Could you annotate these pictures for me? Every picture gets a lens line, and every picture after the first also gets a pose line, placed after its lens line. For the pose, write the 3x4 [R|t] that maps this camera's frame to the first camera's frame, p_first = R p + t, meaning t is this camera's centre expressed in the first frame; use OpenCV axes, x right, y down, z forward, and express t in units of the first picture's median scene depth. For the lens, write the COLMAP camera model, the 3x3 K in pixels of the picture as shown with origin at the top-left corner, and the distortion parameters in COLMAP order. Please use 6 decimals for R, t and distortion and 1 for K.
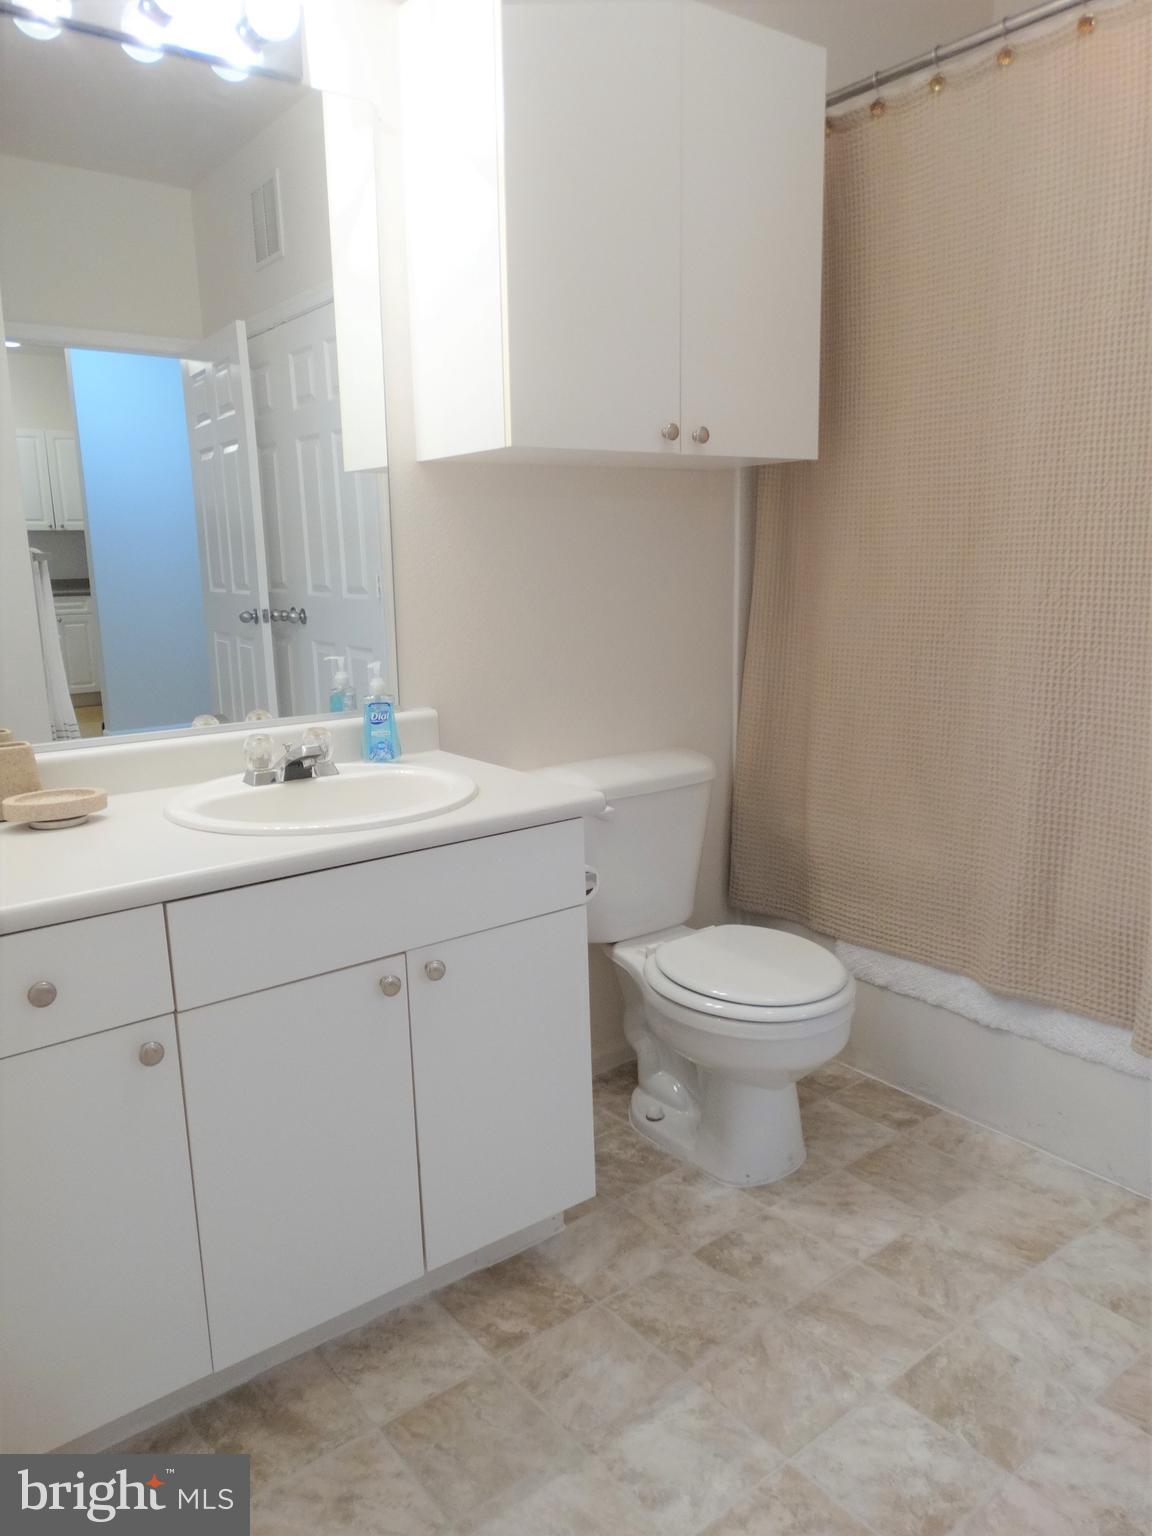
lens RADIAL K [[1088.2, 0, 576.4], [0, 1088.2, 772.5], [0, 0, 1]] dist [-0.006975, 0.001371]
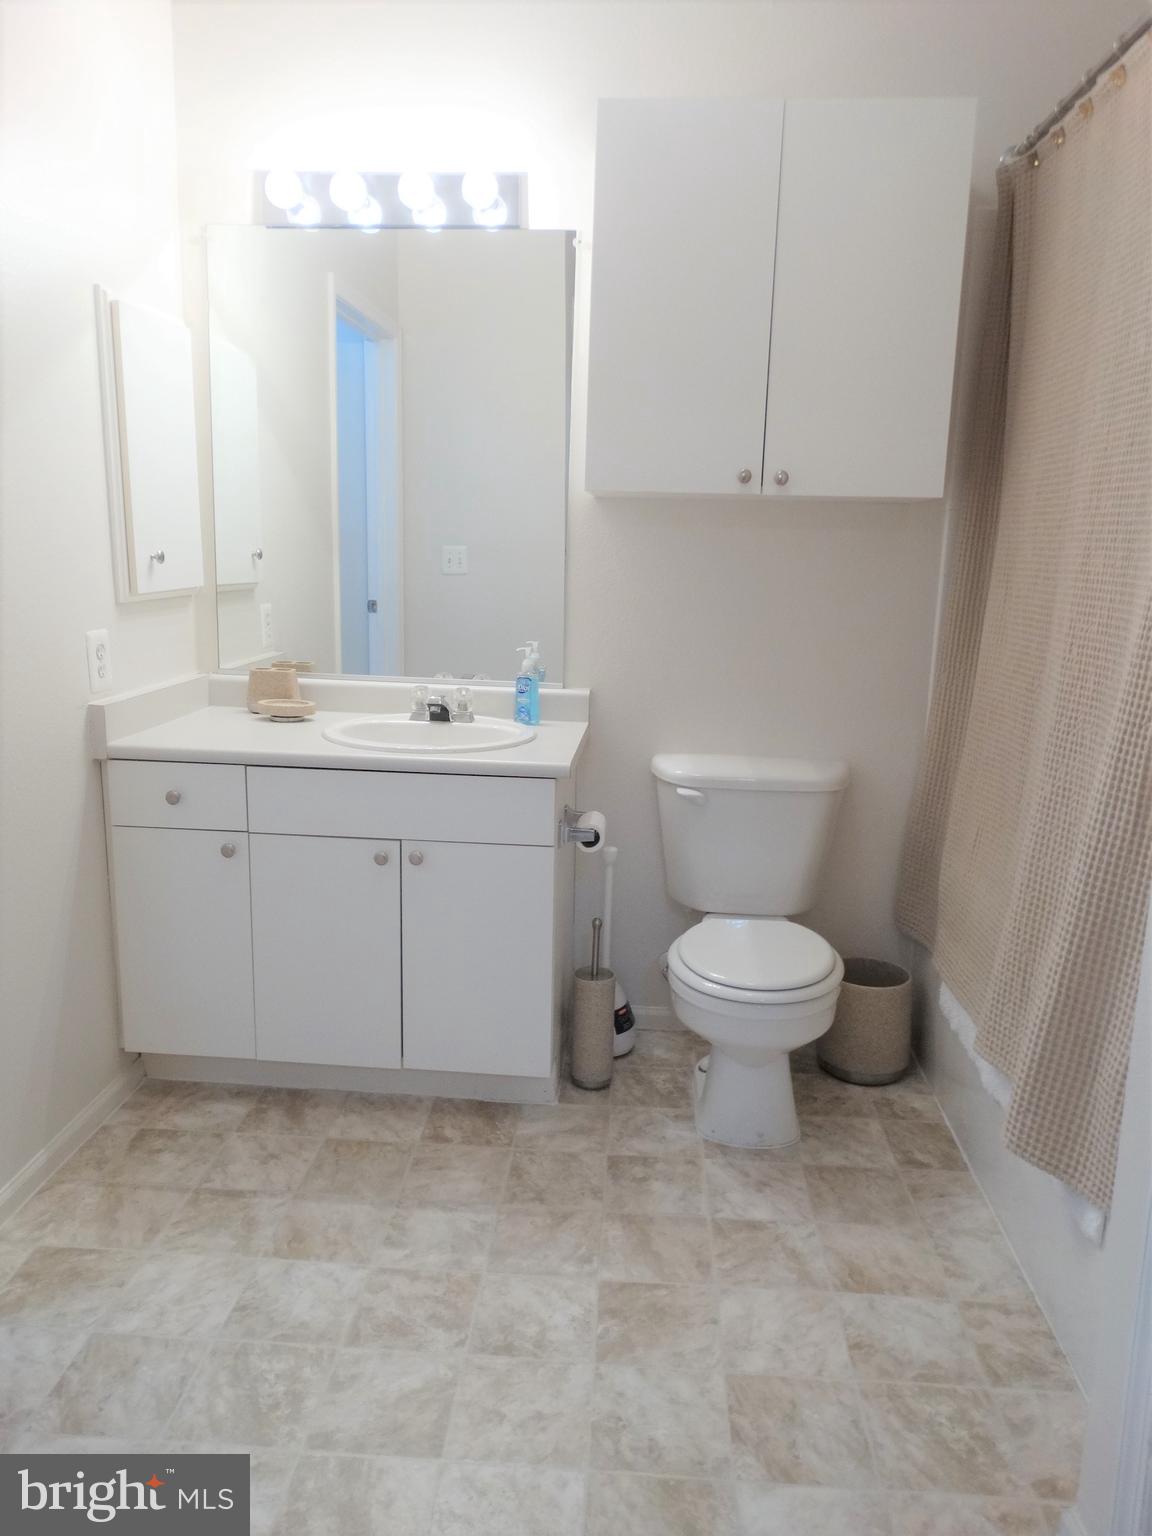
lens RADIAL K [[1068.0, 0, 576.0], [0, 1068.0, 768.0], [0, 0, 1]] dist [-0.037501, 0.004201]
pose [[0.749456, 0.174199, -0.638726, 0.797847], [-0.174029, 0.982671, 0.063803, -0.054014], [0.638772, 0.063339, 0.766784, 0.040625]]
